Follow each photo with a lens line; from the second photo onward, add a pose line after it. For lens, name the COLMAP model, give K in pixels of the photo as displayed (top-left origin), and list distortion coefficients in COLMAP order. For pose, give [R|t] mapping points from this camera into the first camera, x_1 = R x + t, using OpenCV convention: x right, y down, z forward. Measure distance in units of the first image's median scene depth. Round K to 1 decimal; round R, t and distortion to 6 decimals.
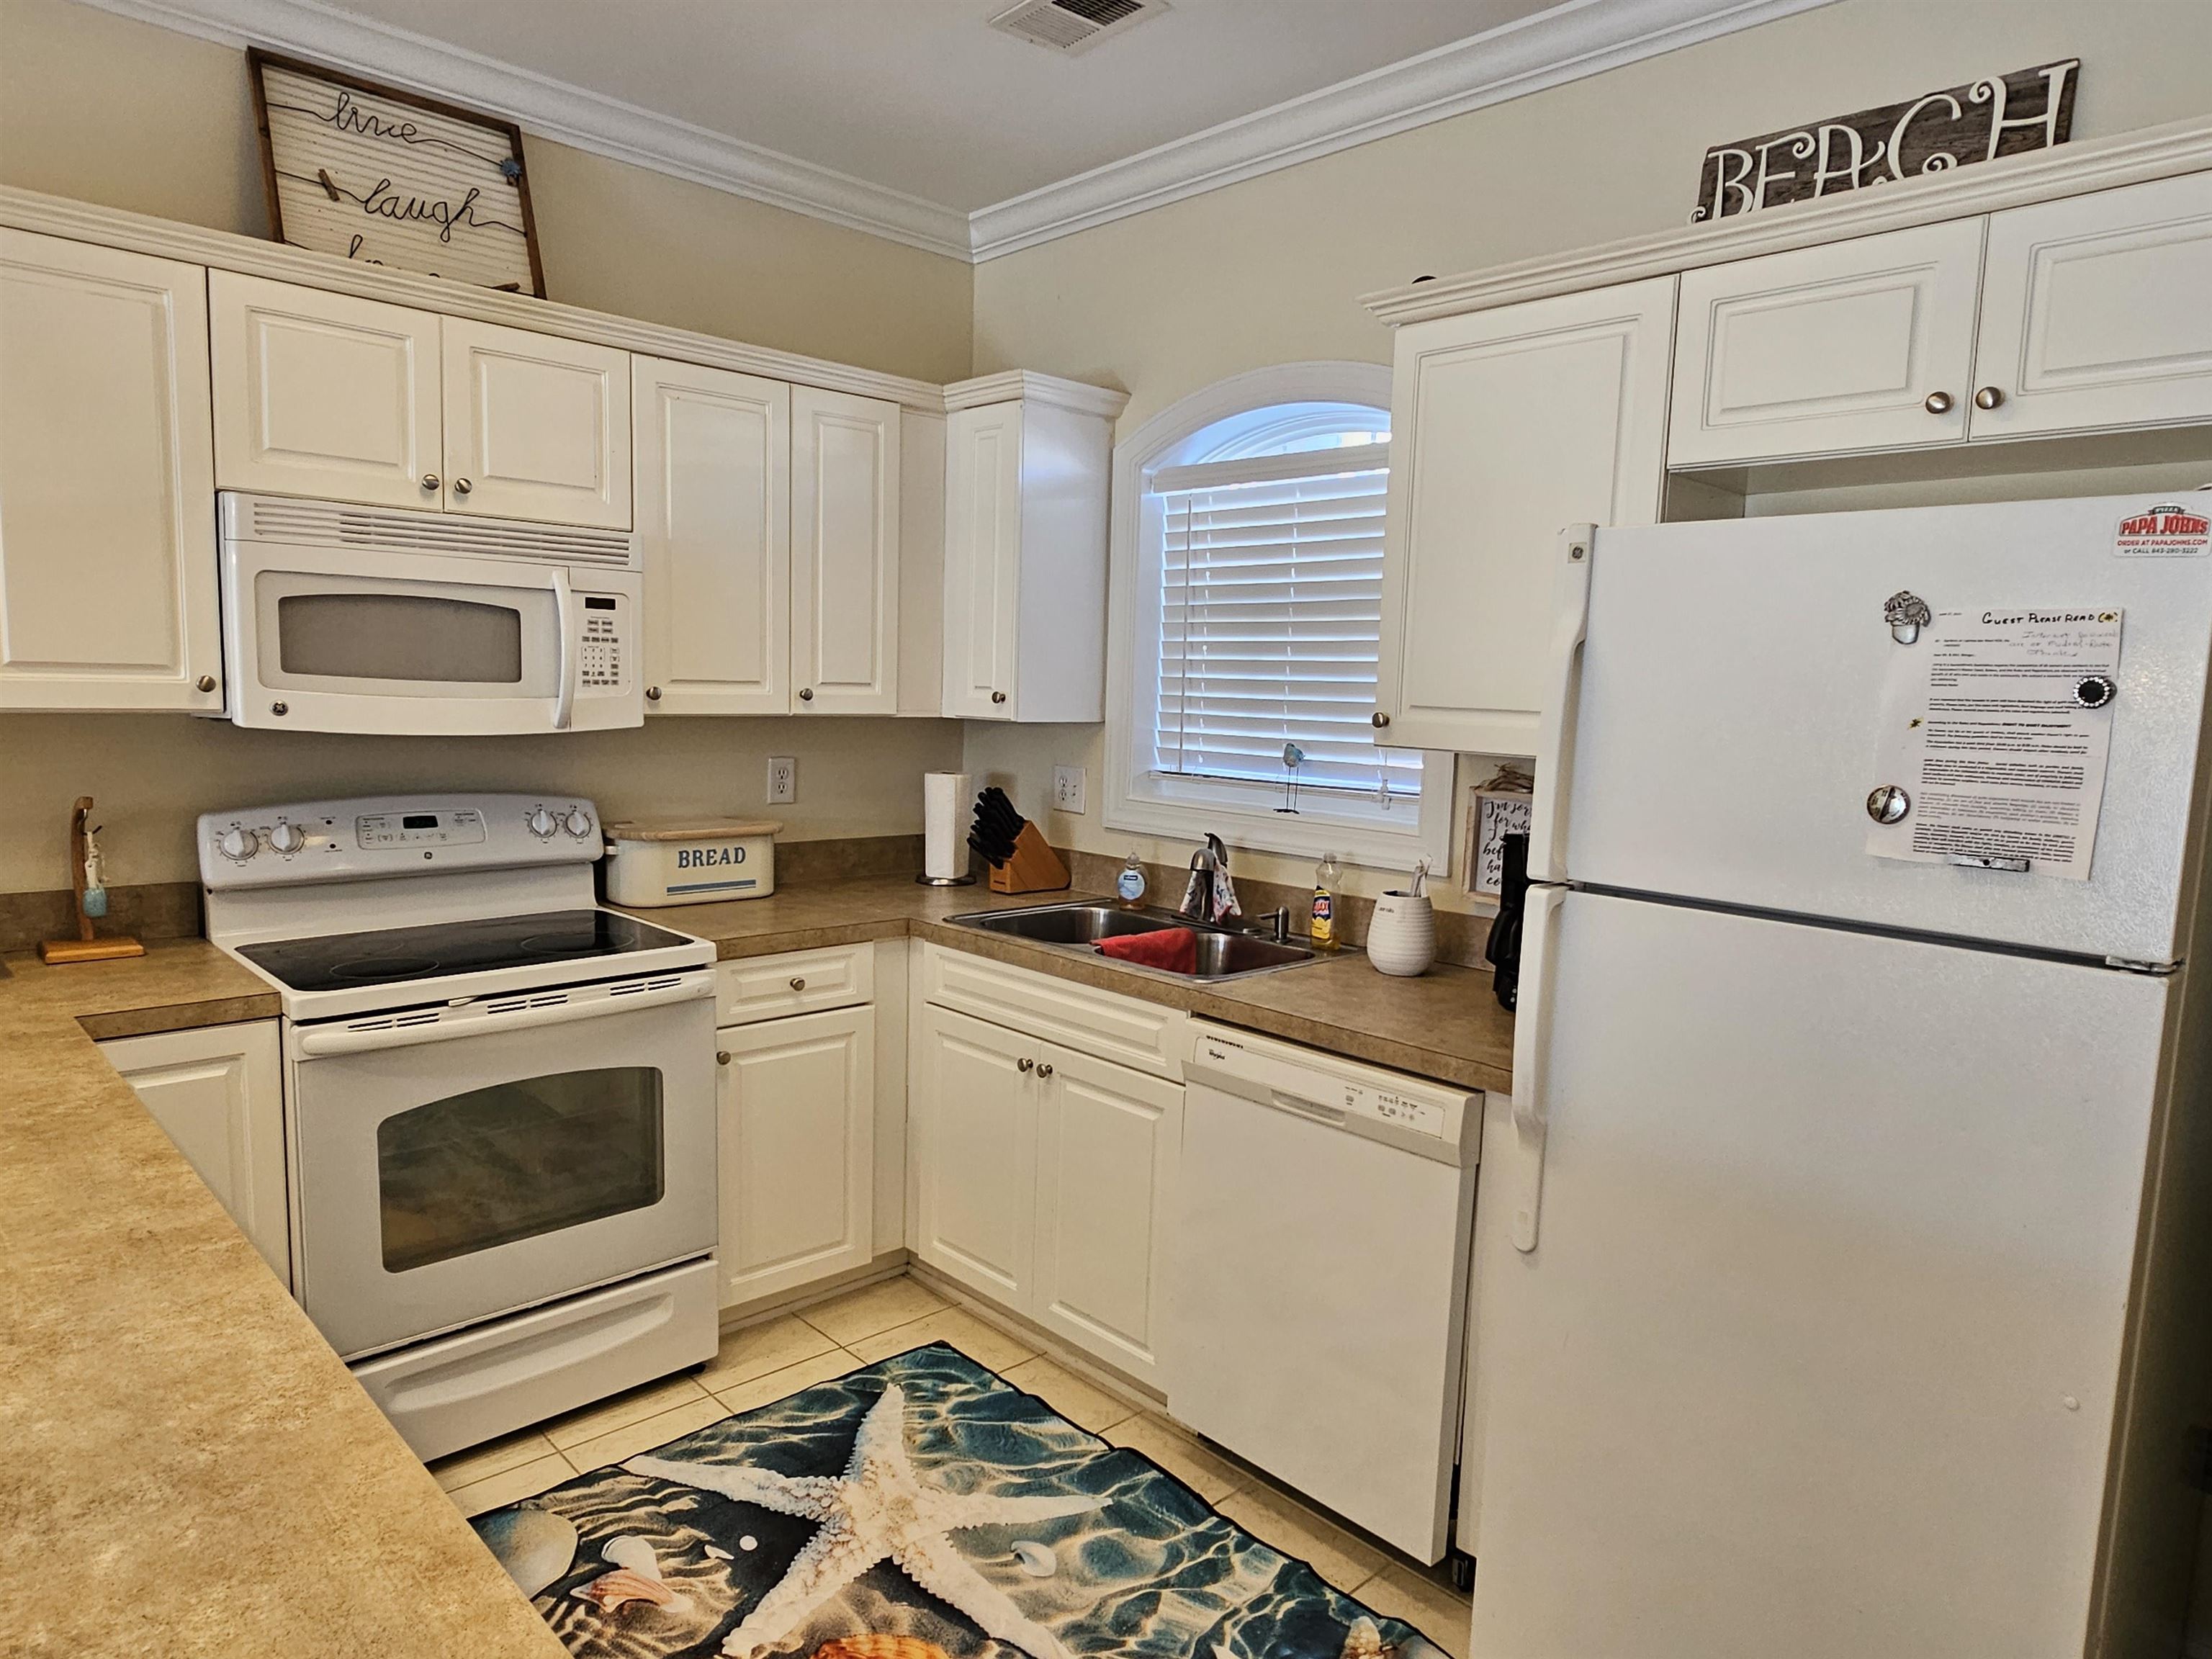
lens RADIAL K [[1352.5, 0, 1111.3], [0, 1352.5, 829.6], [0, 0, 1]] dist [0.003233, -0.004533]
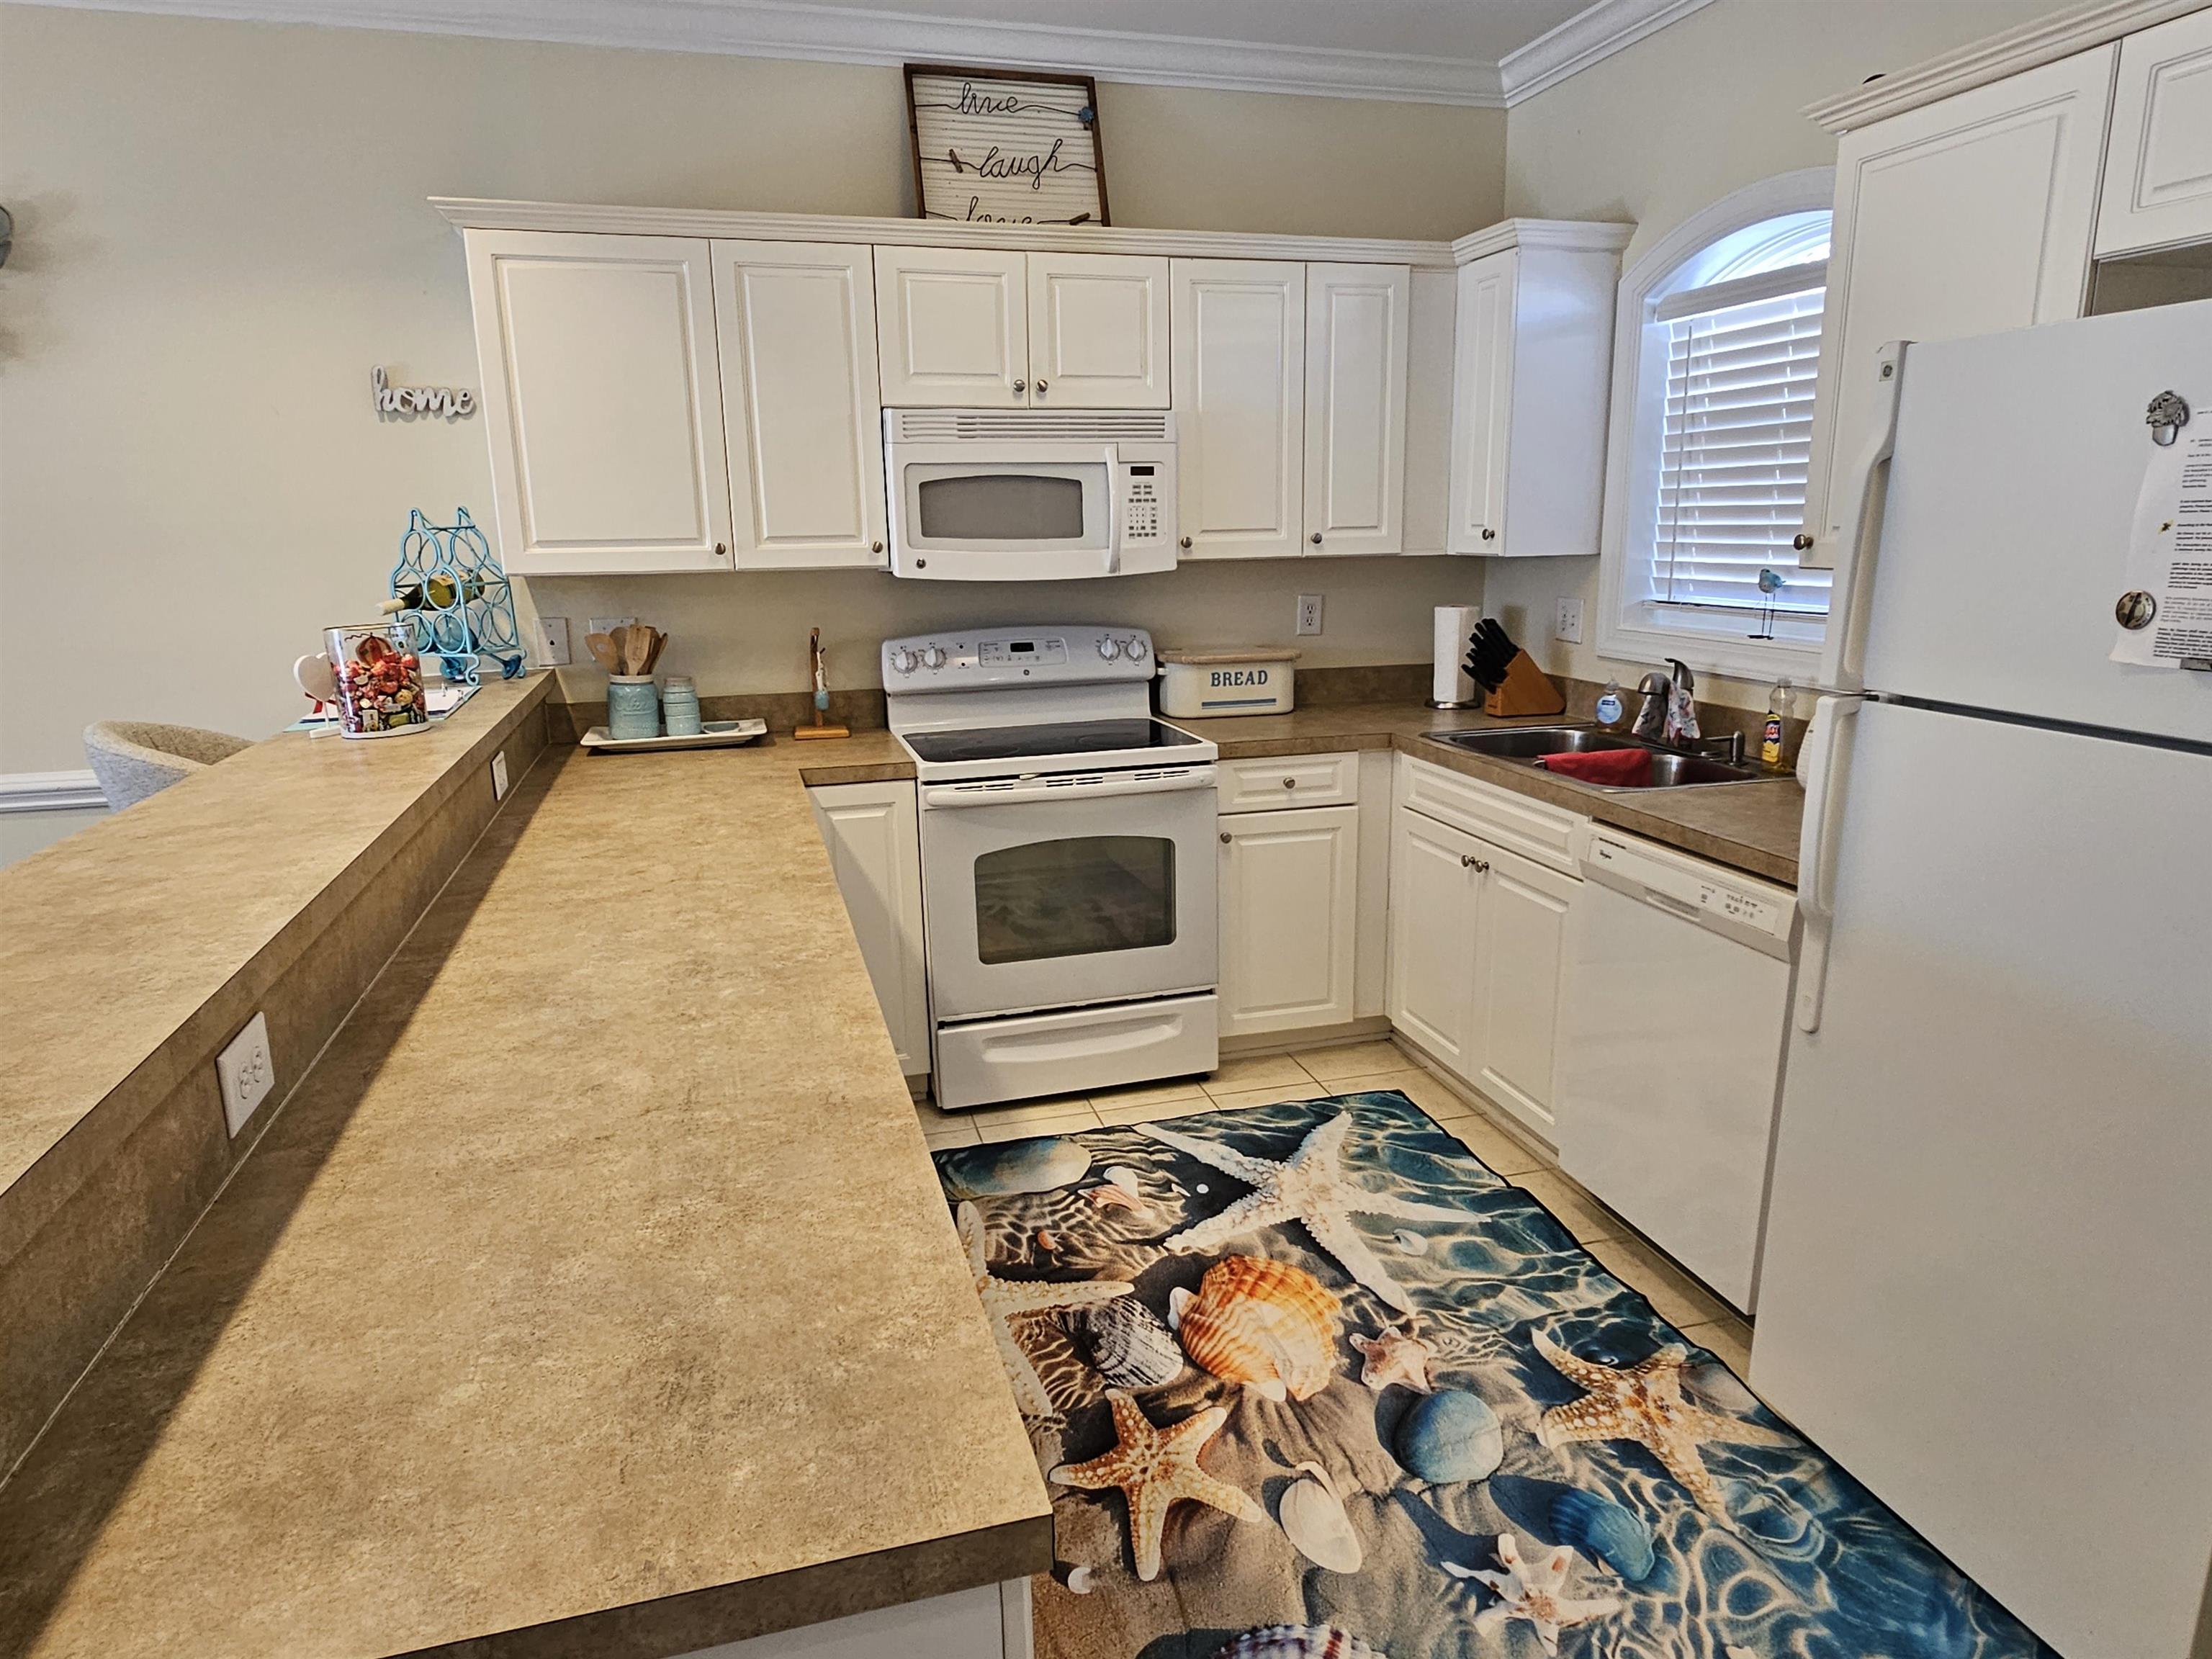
lens RADIAL K [[1352.5, 0, 1111.3], [0, 1352.5, 829.6], [0, 0, 1]] dist [0.003233, -0.004533]
pose [[0.878391, 0.063303, -0.473732, 0.213918], [-0.009551, 0.993317, 0.115025, 0.019207], [0.477847, -0.096513, 0.873125, -0.140530]]
